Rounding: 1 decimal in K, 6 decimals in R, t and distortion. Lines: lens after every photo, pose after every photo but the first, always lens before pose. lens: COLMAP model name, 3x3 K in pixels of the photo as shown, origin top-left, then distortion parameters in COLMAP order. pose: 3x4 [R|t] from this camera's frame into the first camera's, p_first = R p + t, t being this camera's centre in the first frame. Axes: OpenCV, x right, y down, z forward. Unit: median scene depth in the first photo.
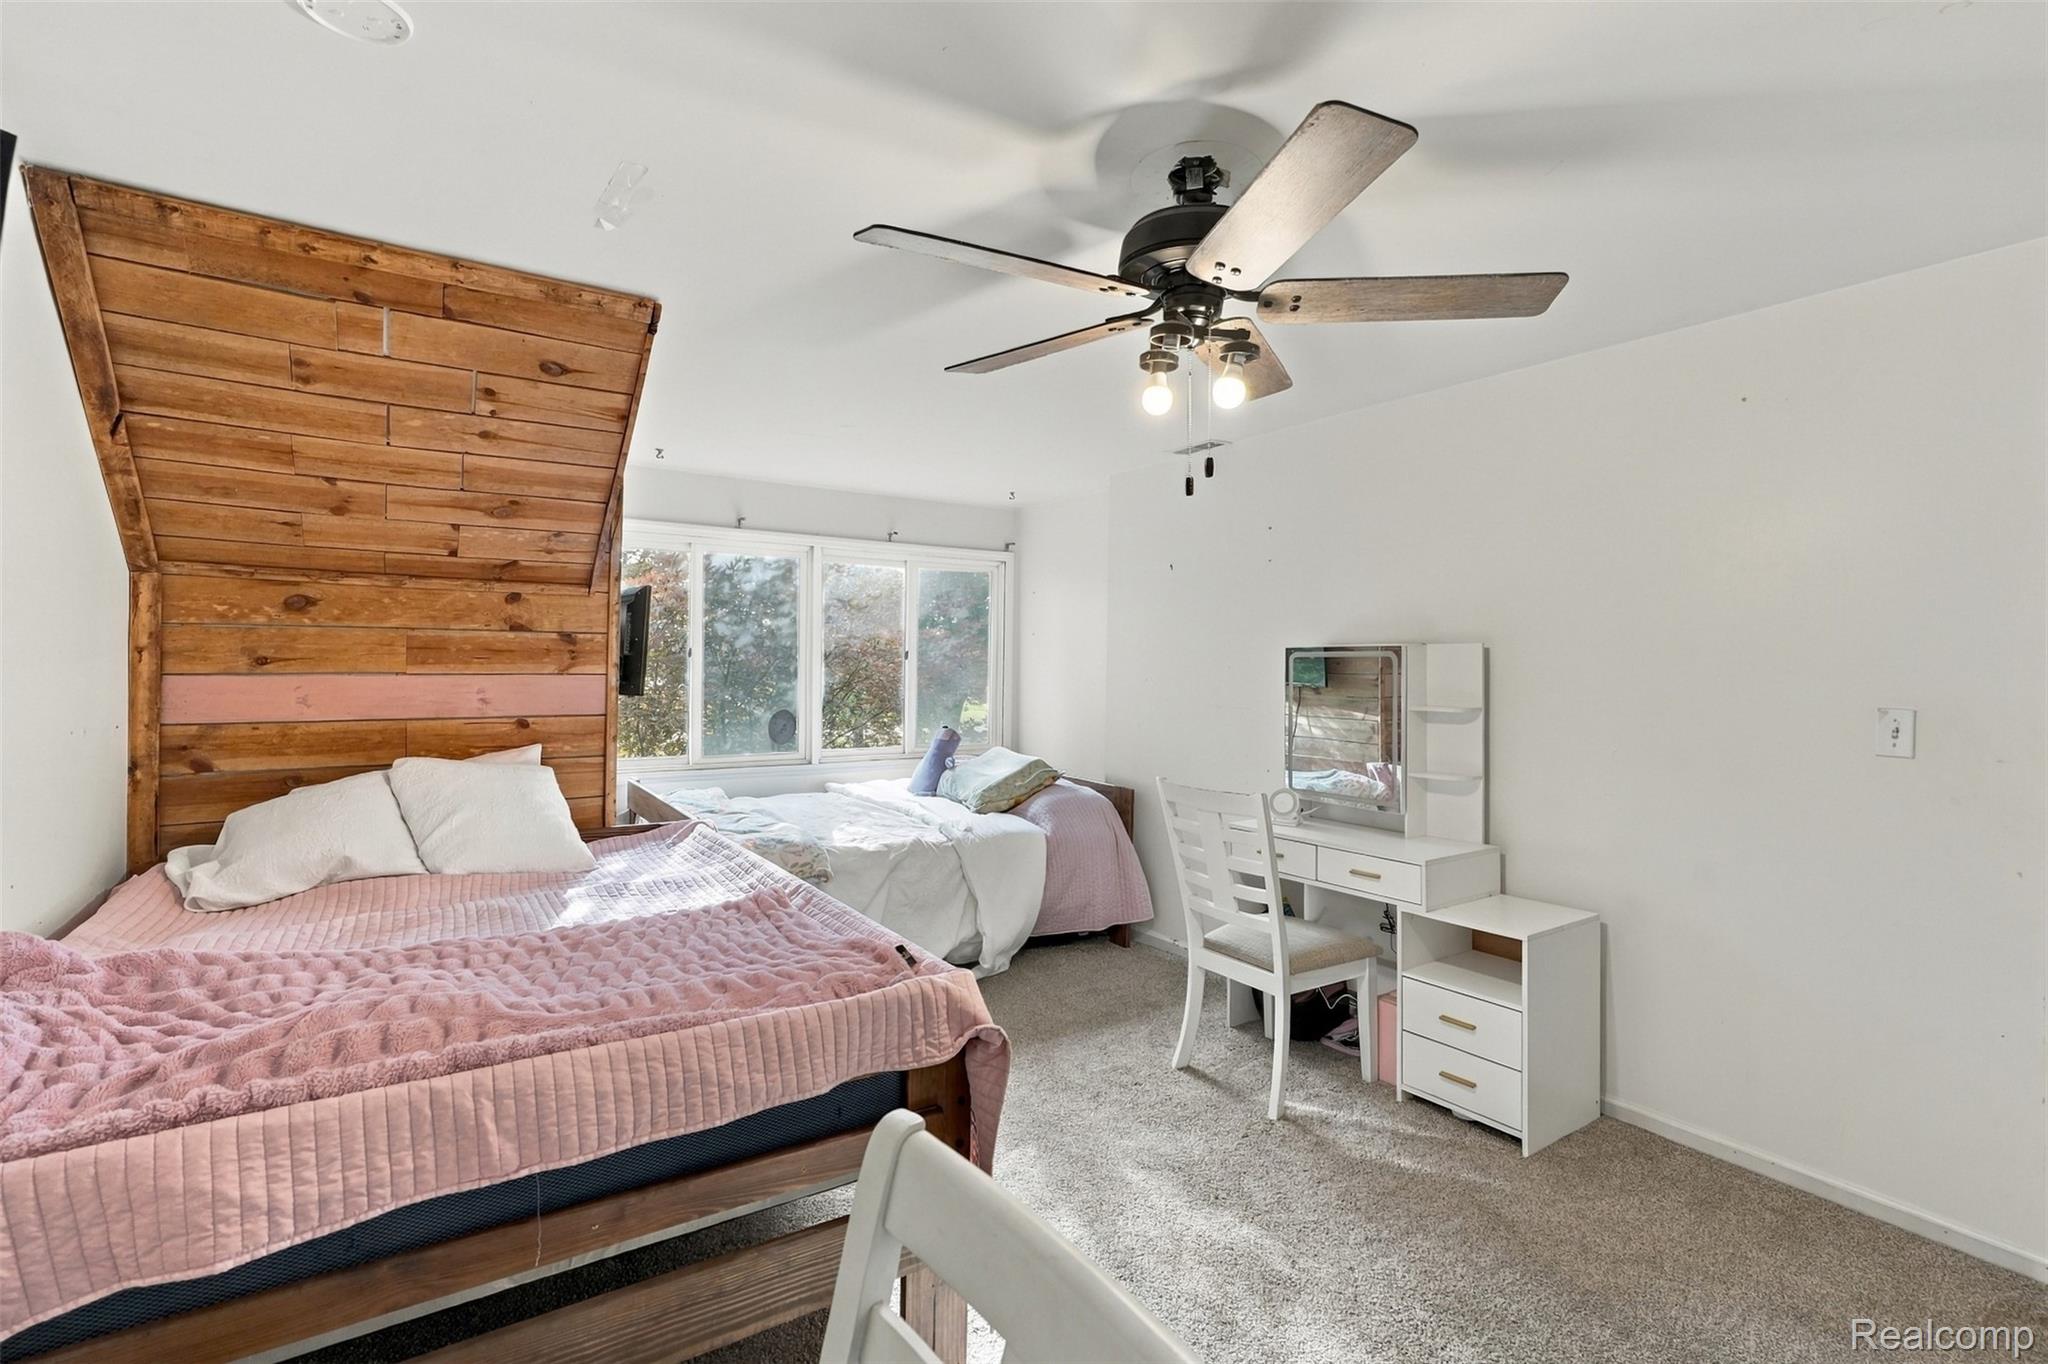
lens RADIAL K [[947.1, 0, 1045.6], [0, 947.1, 673.8], [0, 0, 1]] dist [-0.005283, 0.000827]
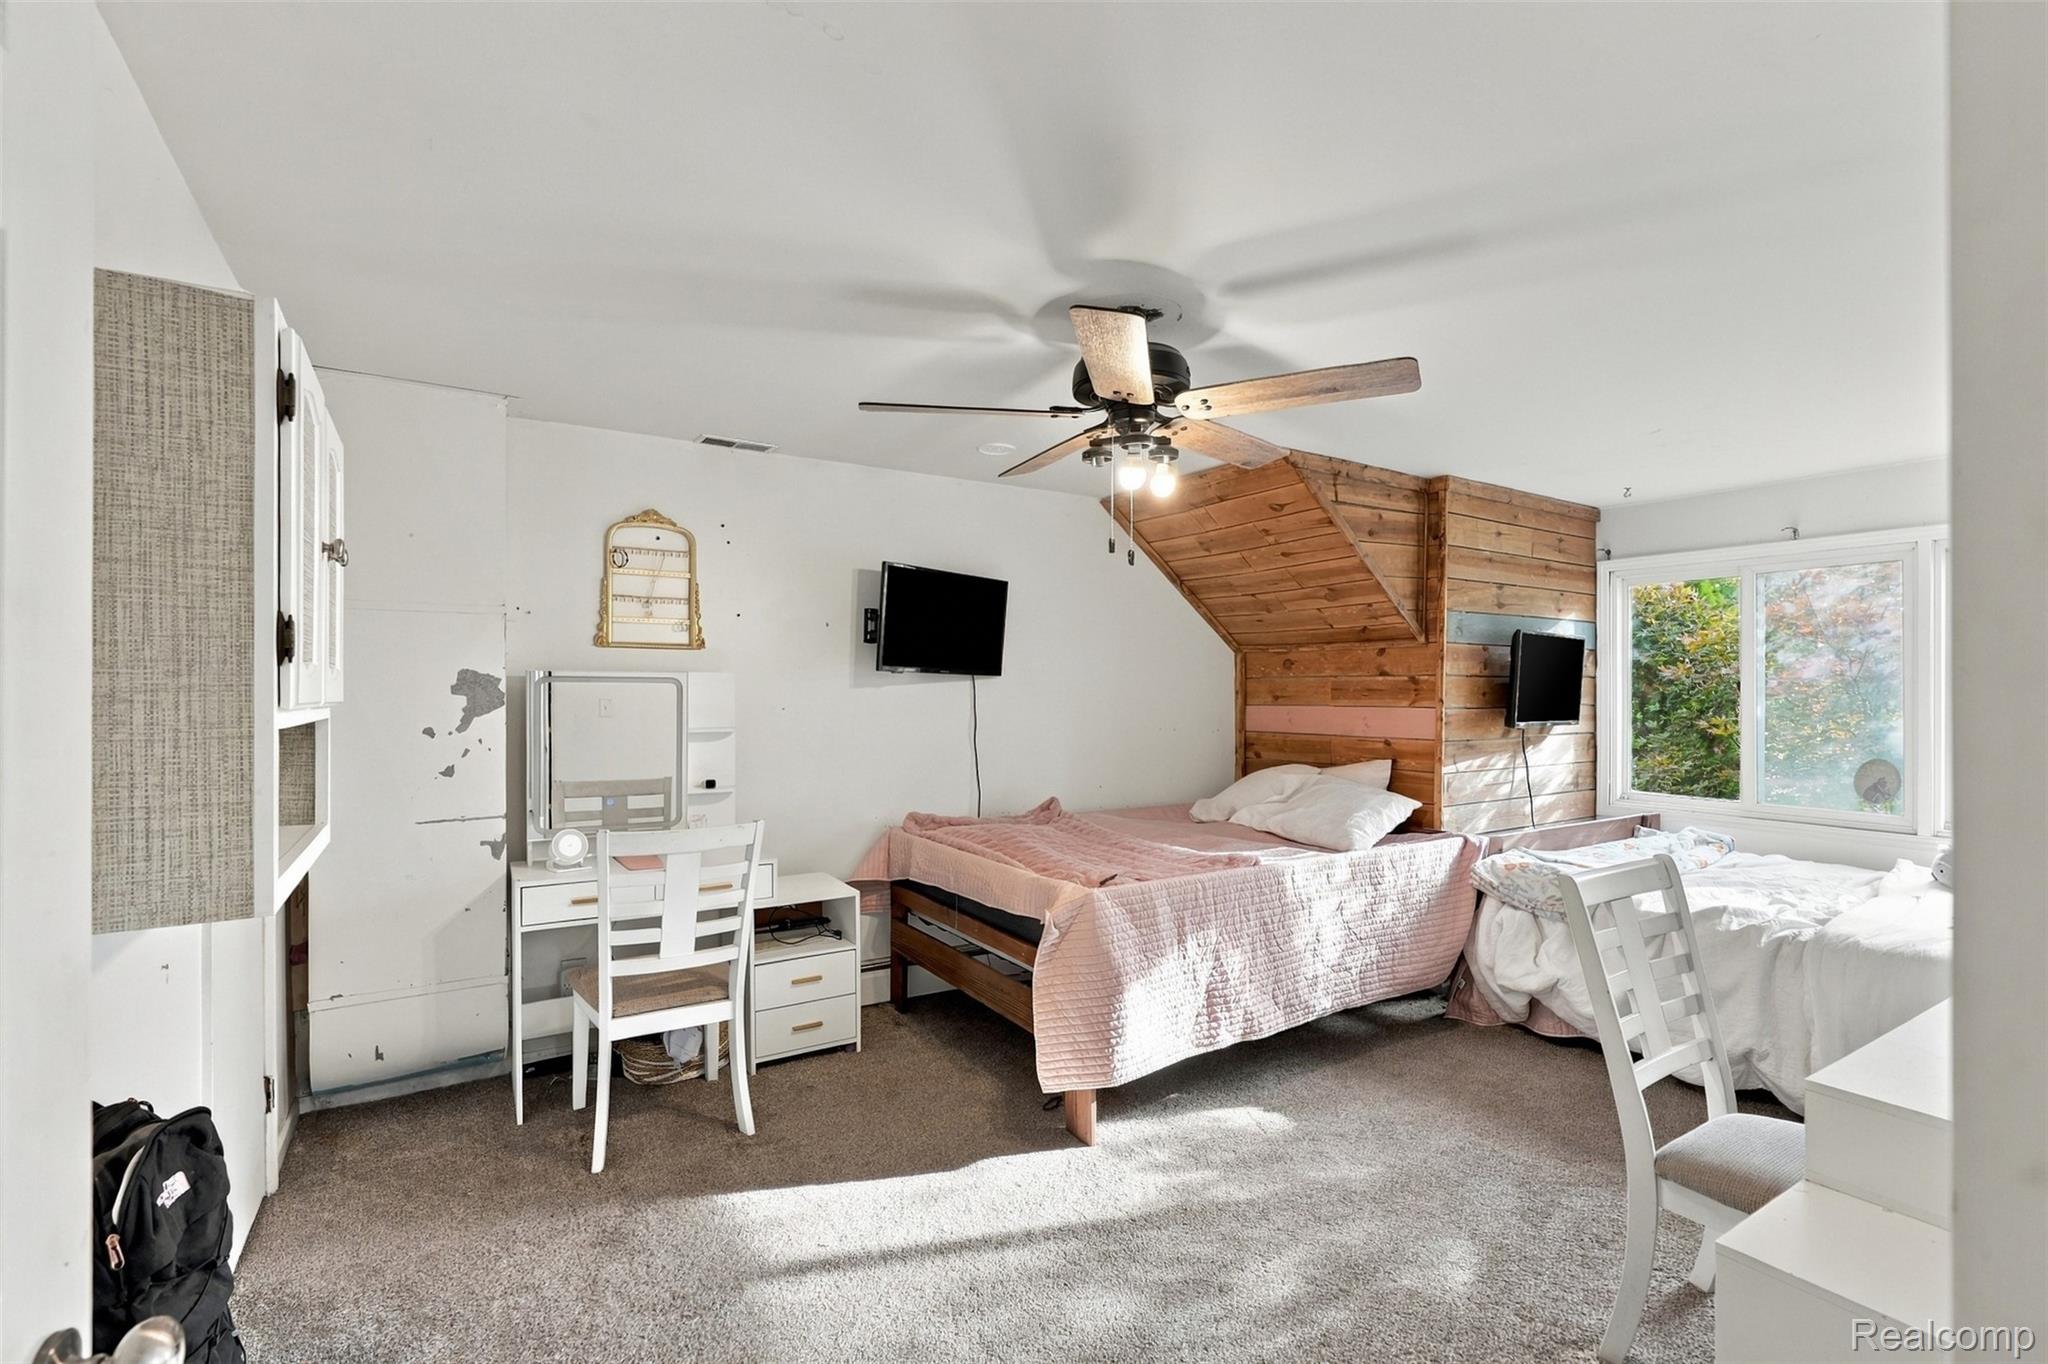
lens RADIAL K [[947.1, 0, 1045.6], [0, 947.1, 673.8], [0, 0, 1]] dist [-0.005283, 0.000827]
pose [[-0.023071, -0.025572, -0.999407, 0.867666], [-0.009521, 0.999633, -0.025358, -0.008609], [0.999688, 0.008930, -0.023306, 0.559948]]
